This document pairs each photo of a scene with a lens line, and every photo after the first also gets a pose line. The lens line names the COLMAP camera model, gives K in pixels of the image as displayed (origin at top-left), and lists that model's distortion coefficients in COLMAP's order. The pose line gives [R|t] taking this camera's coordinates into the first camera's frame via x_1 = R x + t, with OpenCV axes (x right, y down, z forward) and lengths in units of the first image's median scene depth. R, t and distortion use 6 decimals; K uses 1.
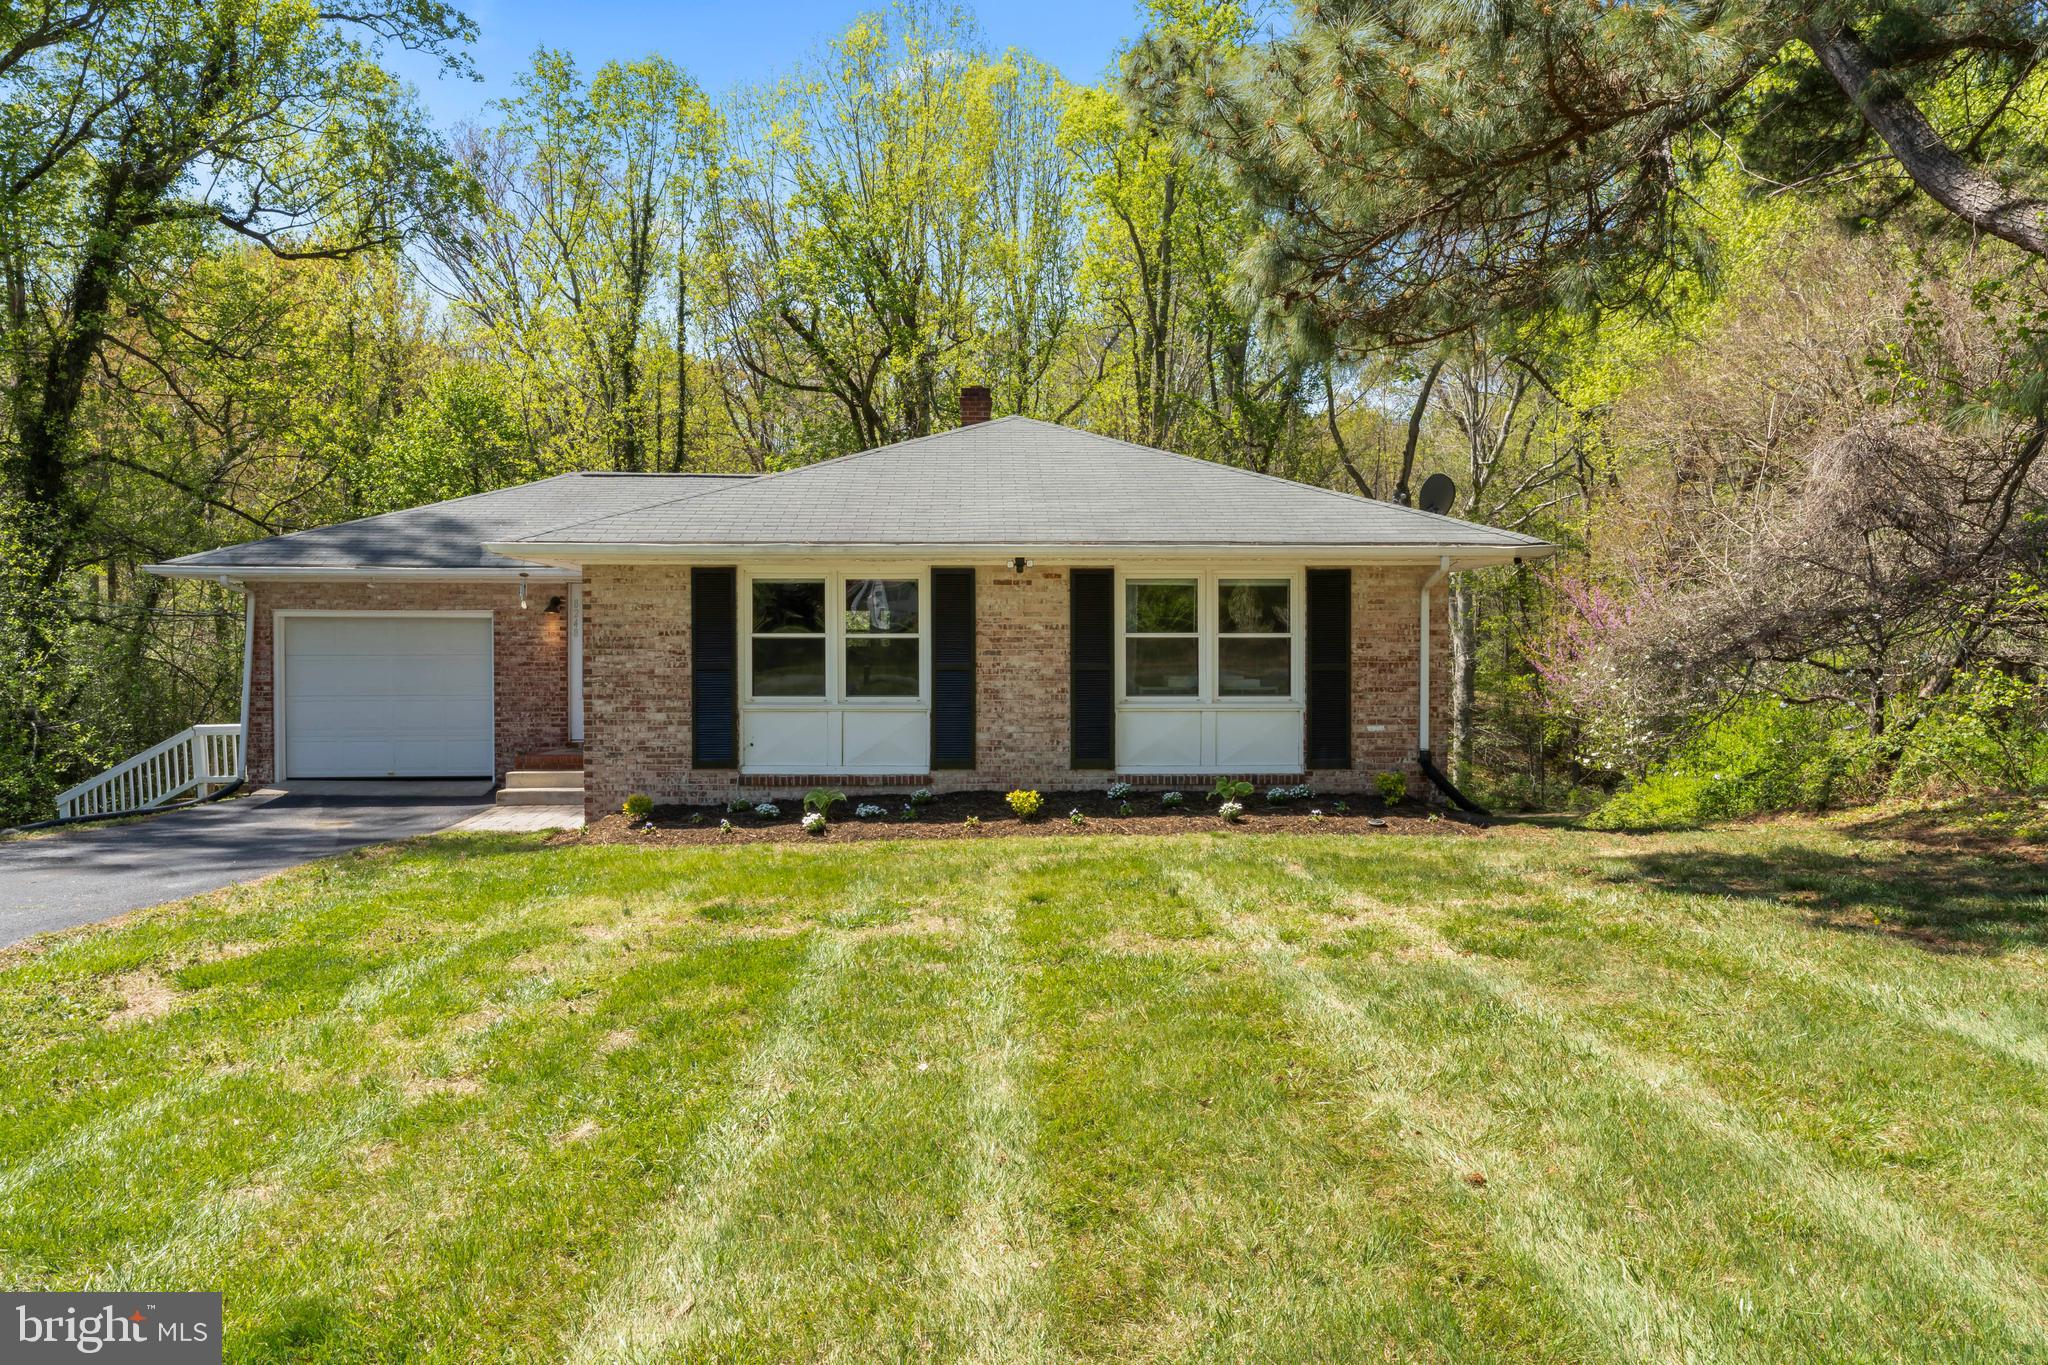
lens RADIAL K [[1343.7, 0, 1023.6], [0, 1343.7, 673.0], [0, 0, 1]] dist [-0.010018, -0.001111]
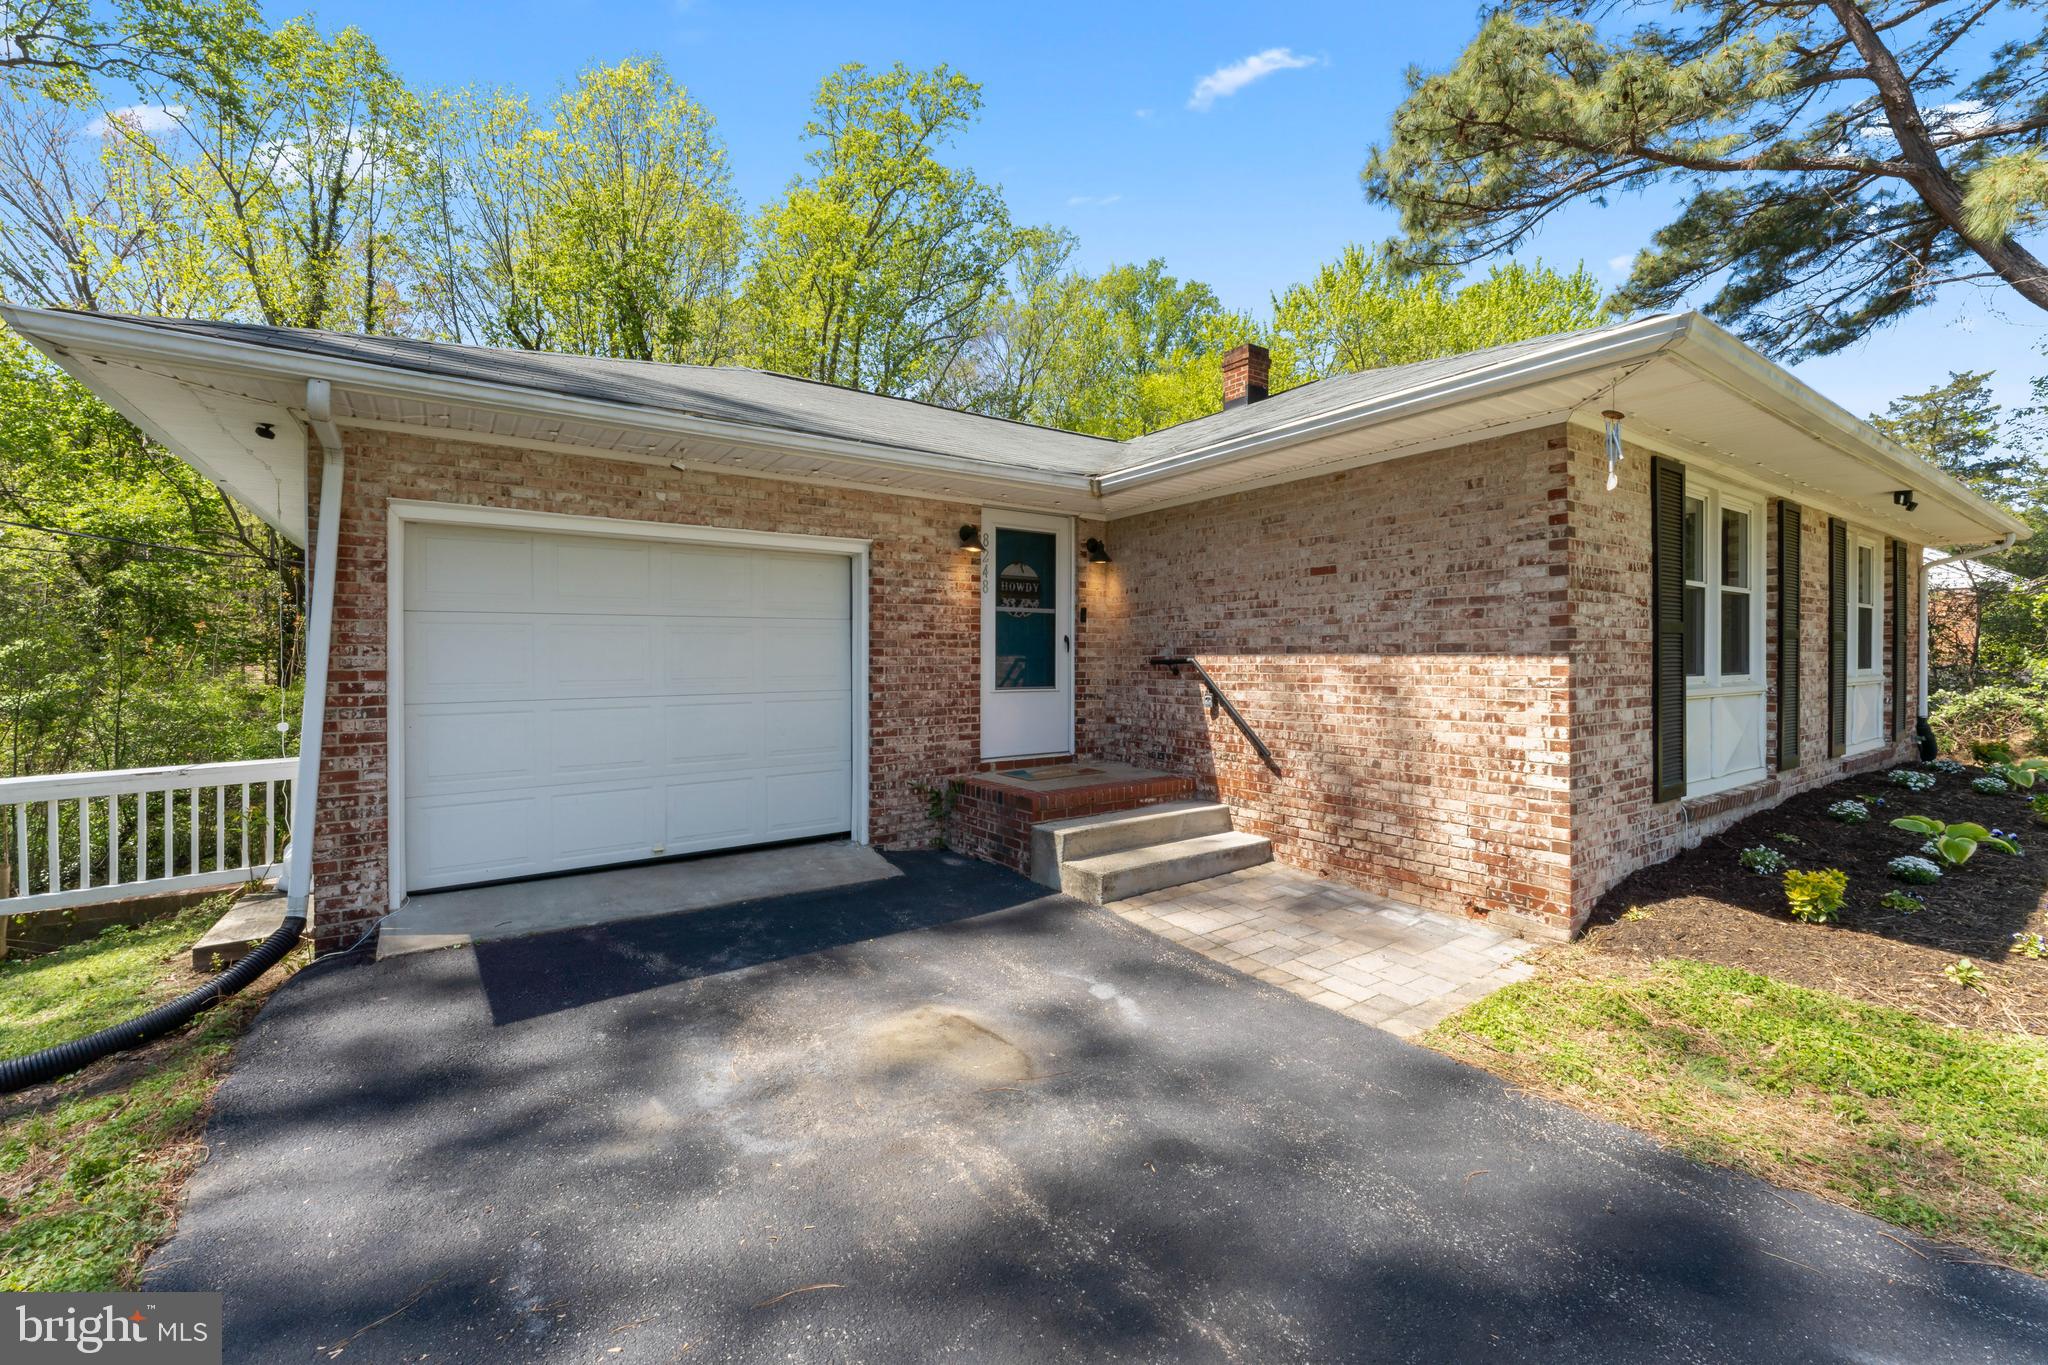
lens RADIAL K [[835.2, 0, 1029.3], [0, 835.2, 668.4], [0, 0, 1]] dist [-0.001624, -0.000564]
pose [[0.840520, -0.010933, 0.541670, -0.670231], [0.015081, 0.999881, -0.003220, 0.012174], [-0.541570, 0.010875, 0.840585, 0.844309]]
